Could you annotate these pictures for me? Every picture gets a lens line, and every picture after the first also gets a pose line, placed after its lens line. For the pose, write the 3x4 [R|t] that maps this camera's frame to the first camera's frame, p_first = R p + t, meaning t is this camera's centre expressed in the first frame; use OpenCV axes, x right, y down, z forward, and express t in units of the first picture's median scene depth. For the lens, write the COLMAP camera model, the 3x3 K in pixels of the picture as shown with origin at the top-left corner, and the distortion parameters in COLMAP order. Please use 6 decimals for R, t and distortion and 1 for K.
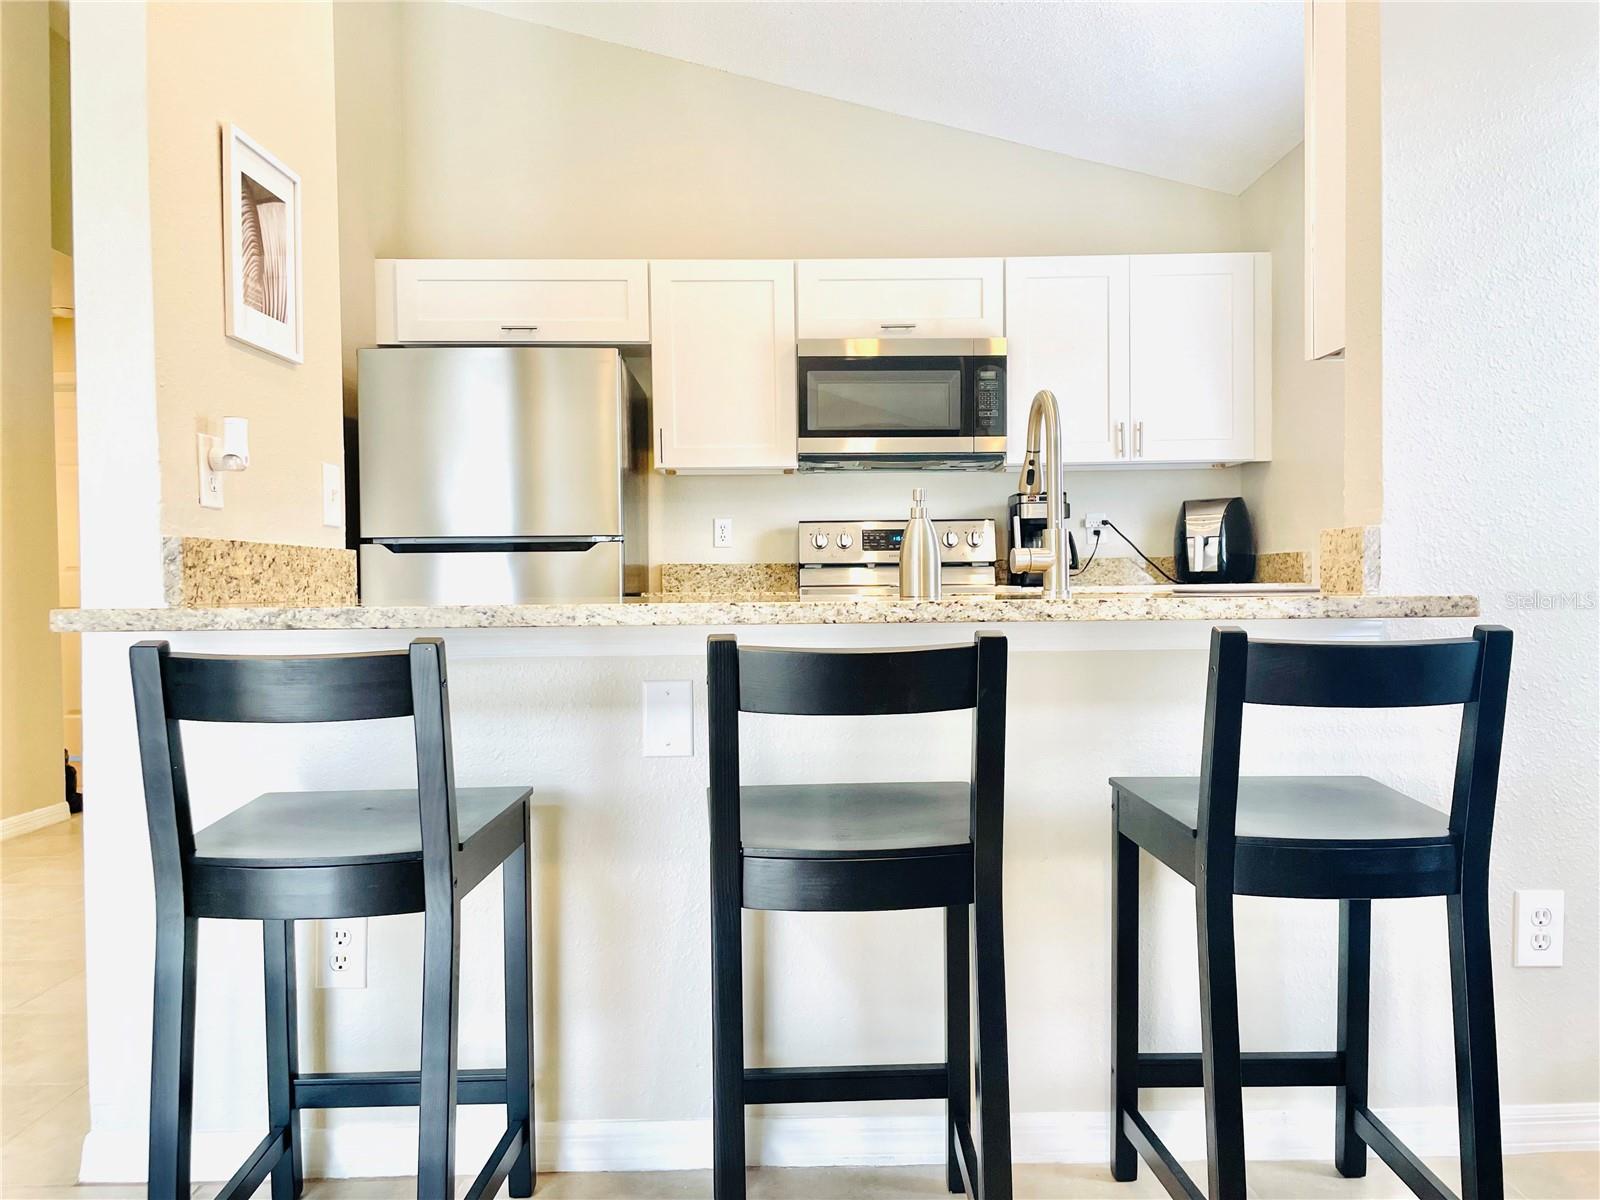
lens RADIAL K [[1183.1, 0, 804.5], [0, 1183.1, 608.5], [0, 0, 1]] dist [0.034624, -0.003888]
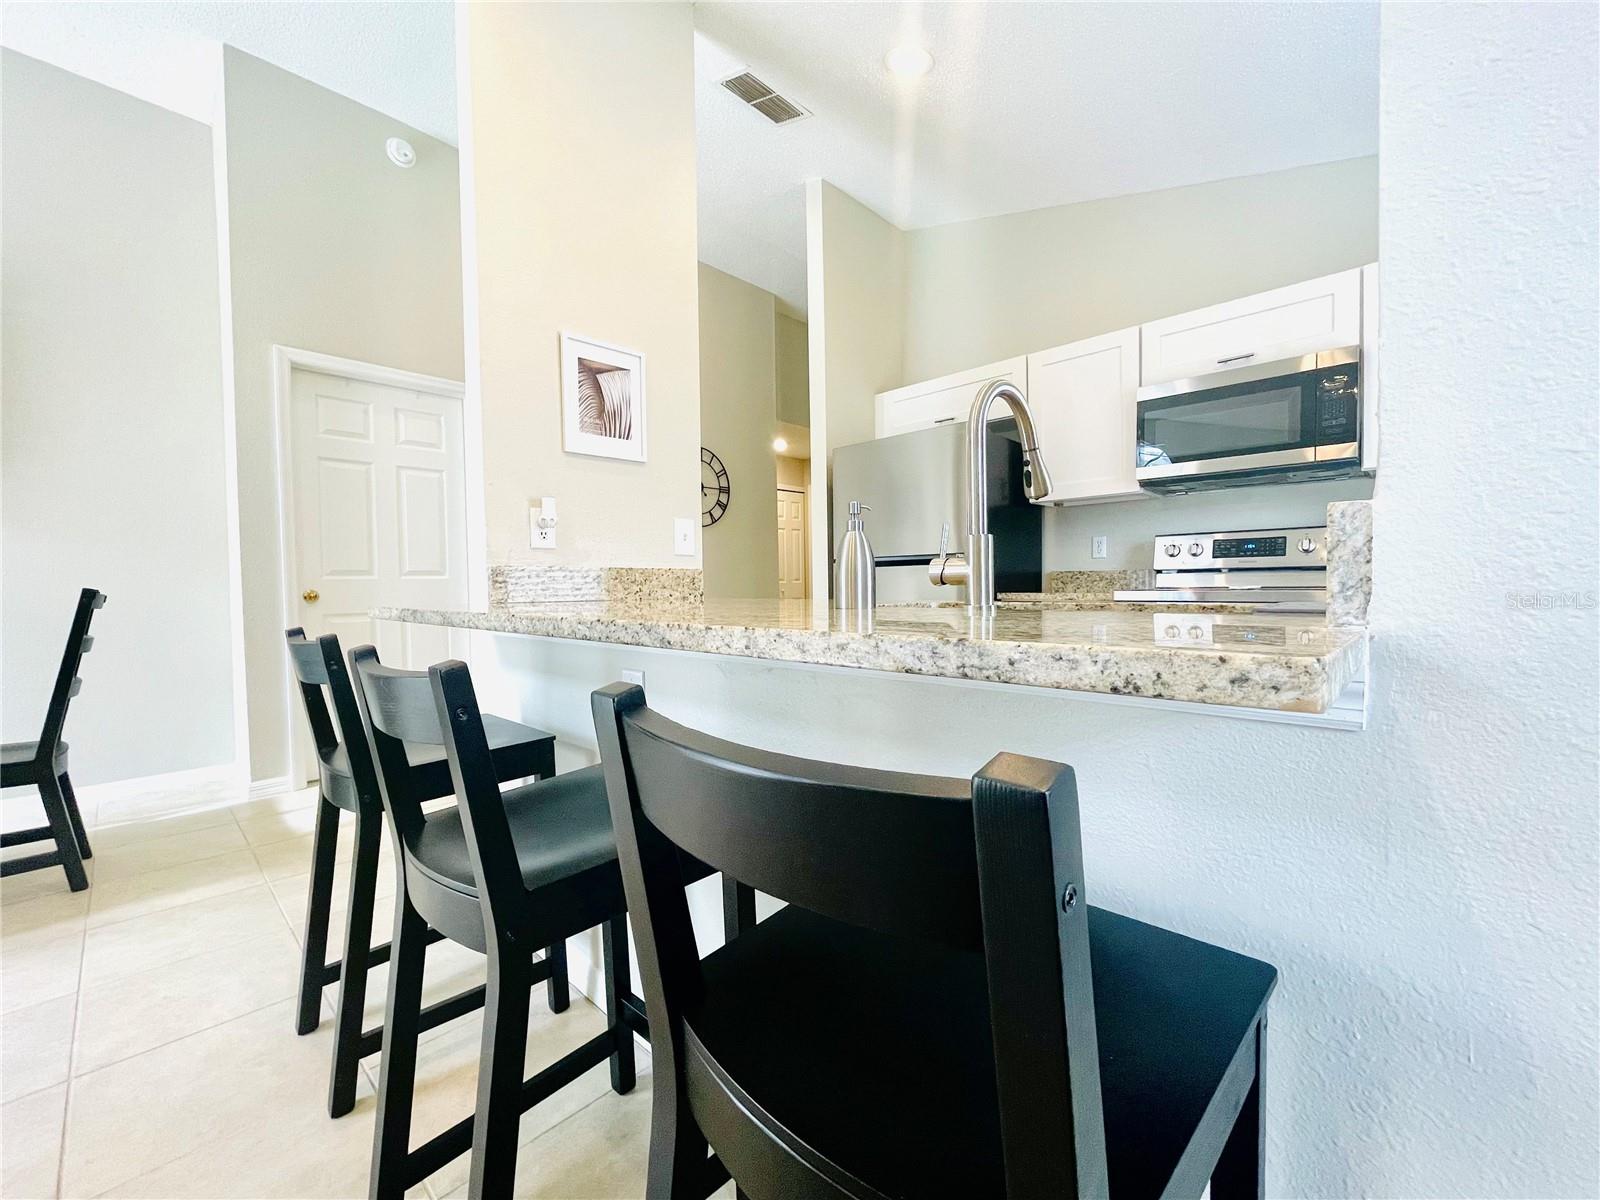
lens RADIAL K [[649.0, 0, 801.3], [0, 649.0, 602.2], [0, 0, 1]] dist [-0.009537, -0.000620]
pose [[0.713205, 0.020045, -0.700669, 0.221105], [-0.011697, 0.999792, 0.016697, -0.011644], [0.700858, -0.003713, 0.713291, 0.274033]]
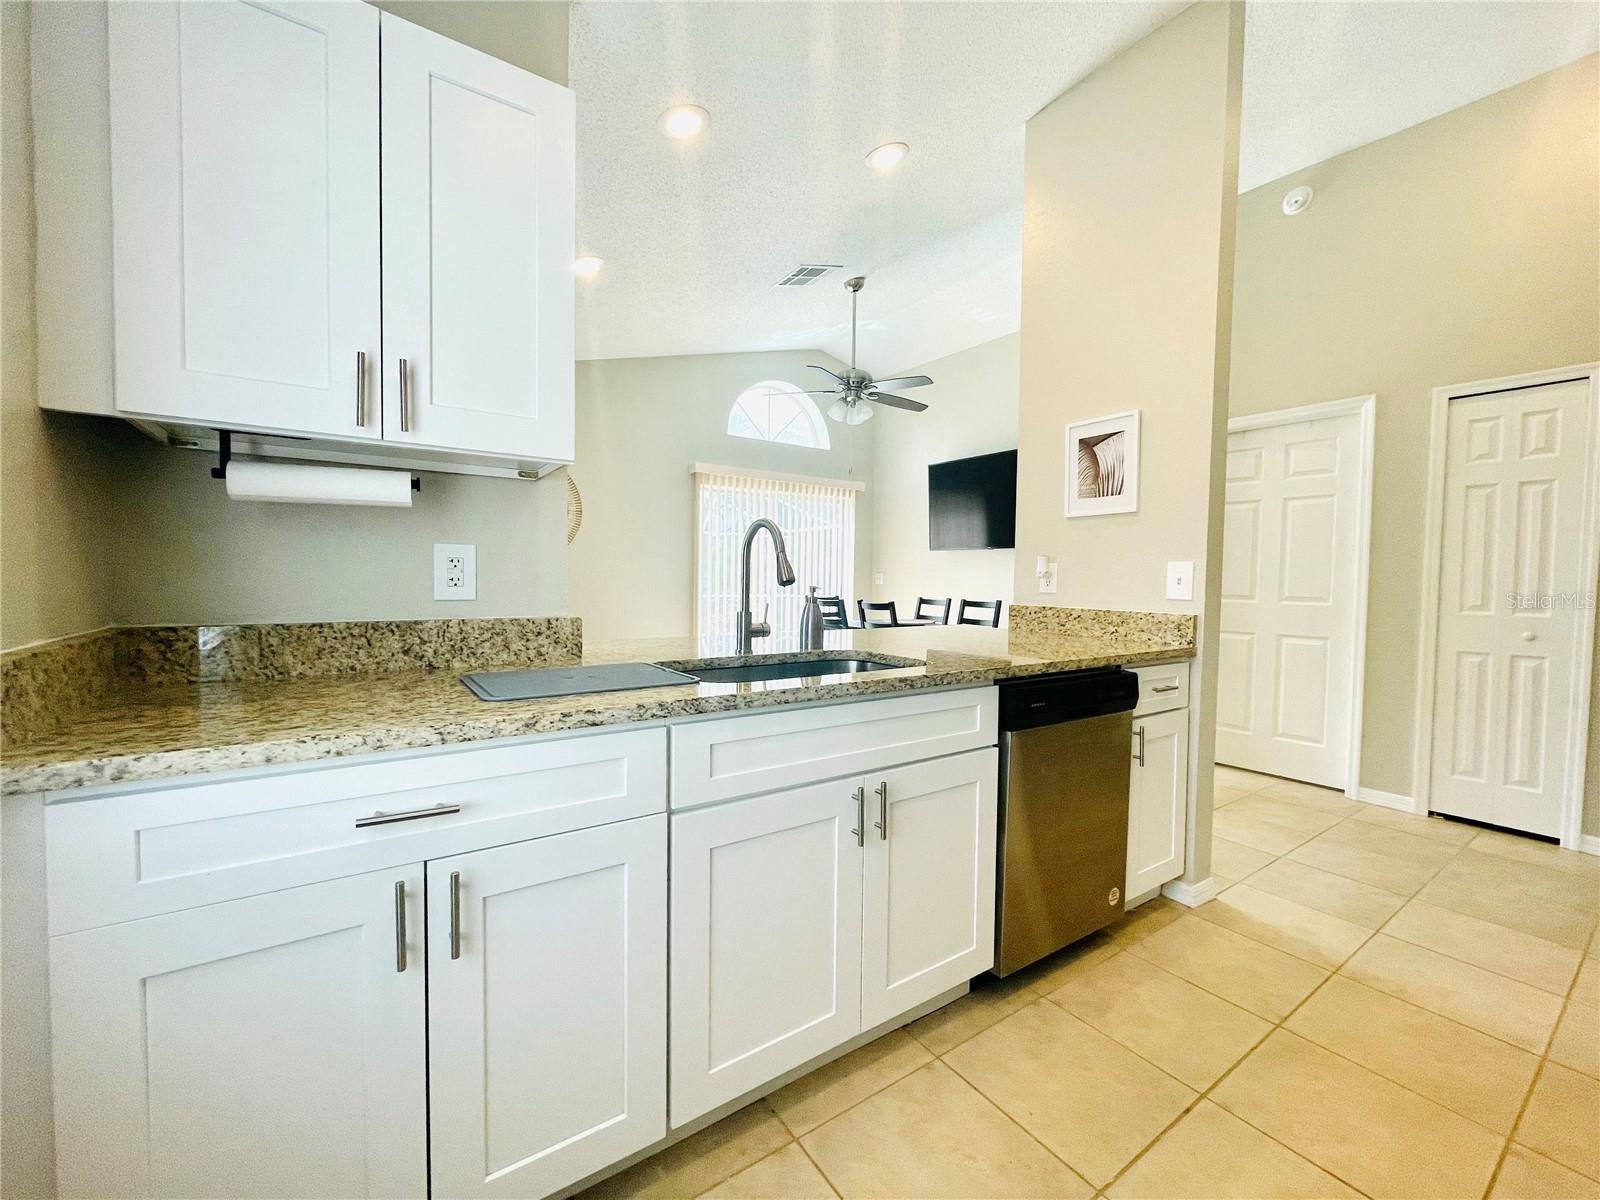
lens RADIAL K [[649.0, 0, 808.1], [0, 649.0, 605.0], [0, 0, 1]] dist [-0.009537, -0.000620]
pose [[-0.831295, 0.021421, -0.555419, 0.304717], [-0.020233, 0.997429, 0.068751, -0.066984], [0.555463, 0.068390, -0.828724, 0.866571]]
